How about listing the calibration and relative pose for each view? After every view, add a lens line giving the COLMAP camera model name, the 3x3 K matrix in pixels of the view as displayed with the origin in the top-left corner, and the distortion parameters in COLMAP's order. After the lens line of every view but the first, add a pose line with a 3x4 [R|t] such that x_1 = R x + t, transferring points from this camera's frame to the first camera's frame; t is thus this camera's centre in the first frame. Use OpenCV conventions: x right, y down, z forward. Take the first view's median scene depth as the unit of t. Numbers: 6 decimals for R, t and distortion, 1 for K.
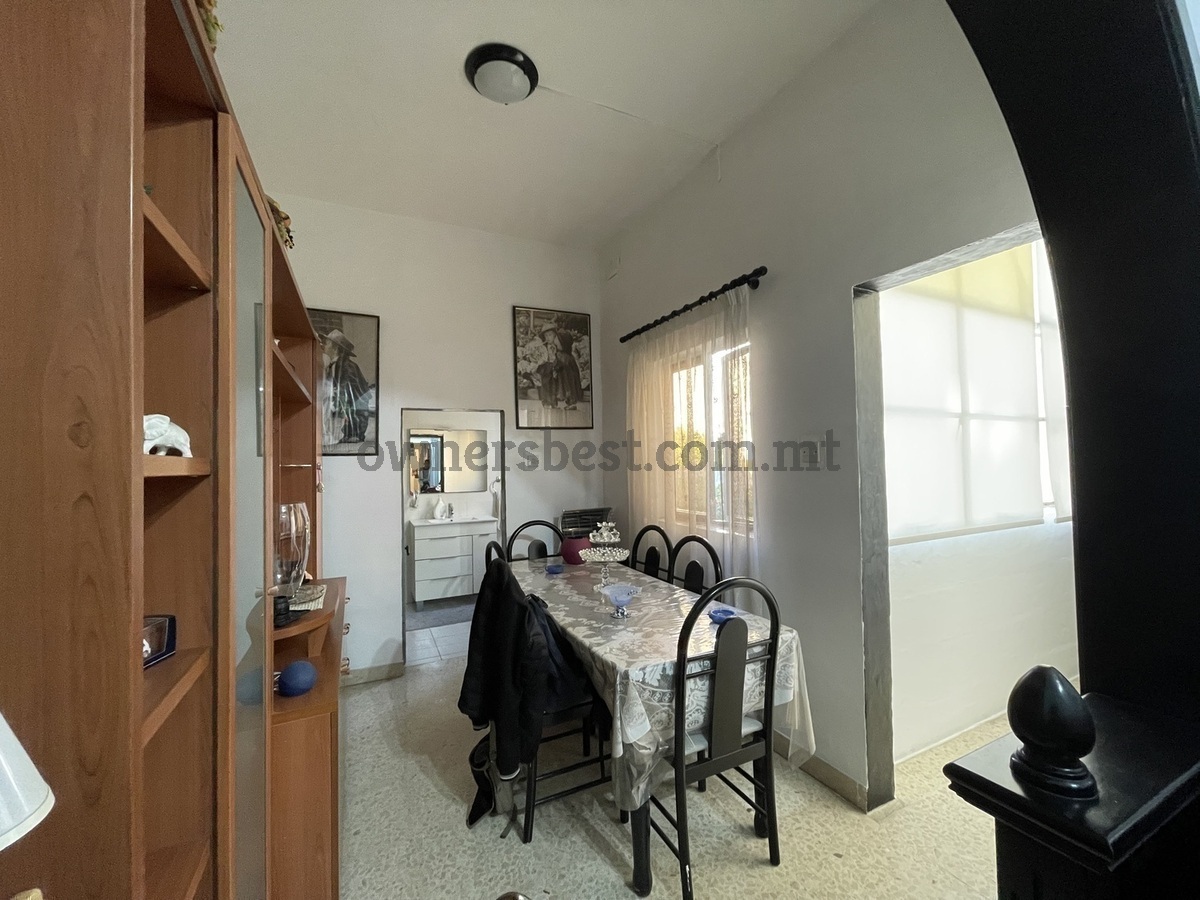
lens RADIAL K [[482.9, 0, 599.1], [0, 482.9, 448.6], [0, 0, 1]] dist [-0.002095, 0.000302]
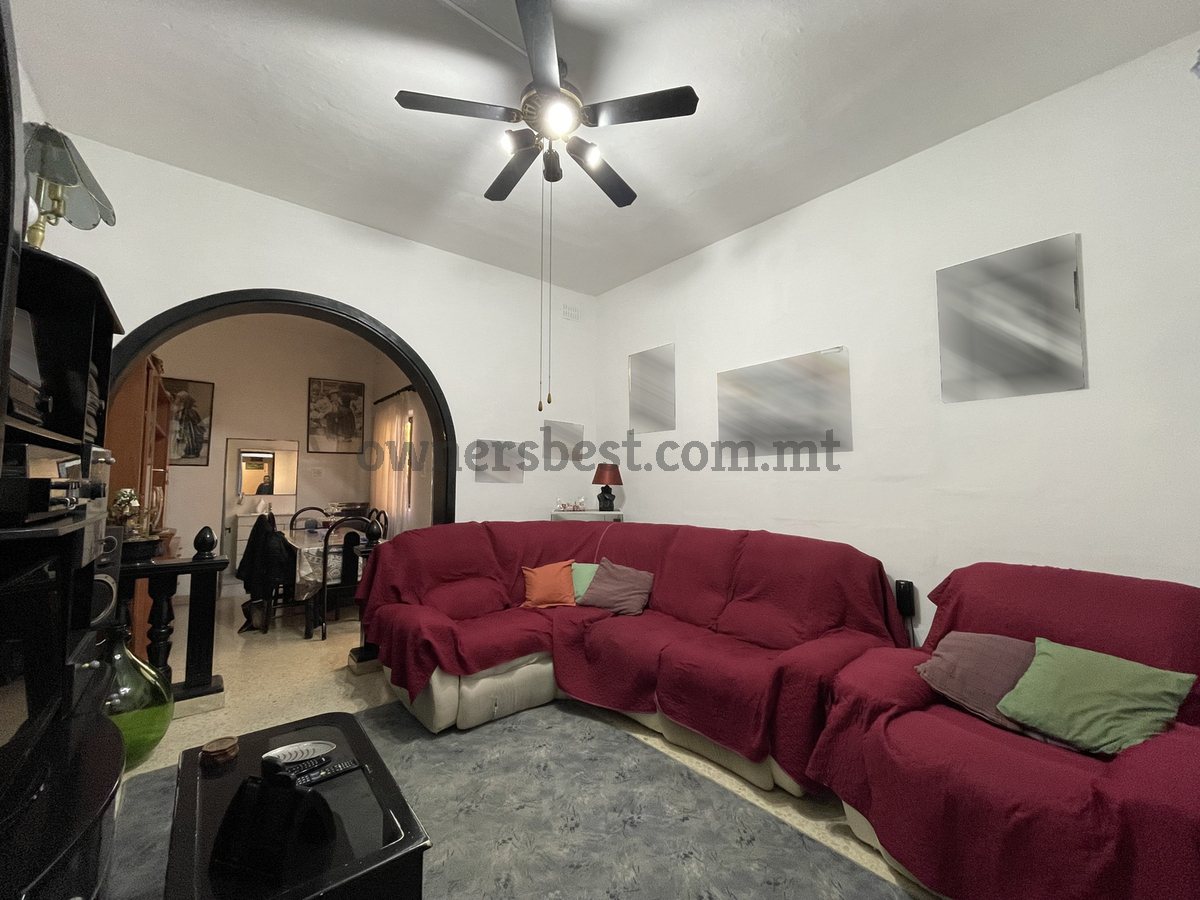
lens RADIAL K [[482.9, 0, 599.4], [0, 482.9, 450.9], [0, 0, 1]] dist [-0.002095, 0.000302]
pose [[0.974966, 0.035676, 0.219471, 0.503769], [-0.027729, 0.998847, -0.039185, -0.010660], [-0.220616, 0.032119, 0.974832, -0.944595]]
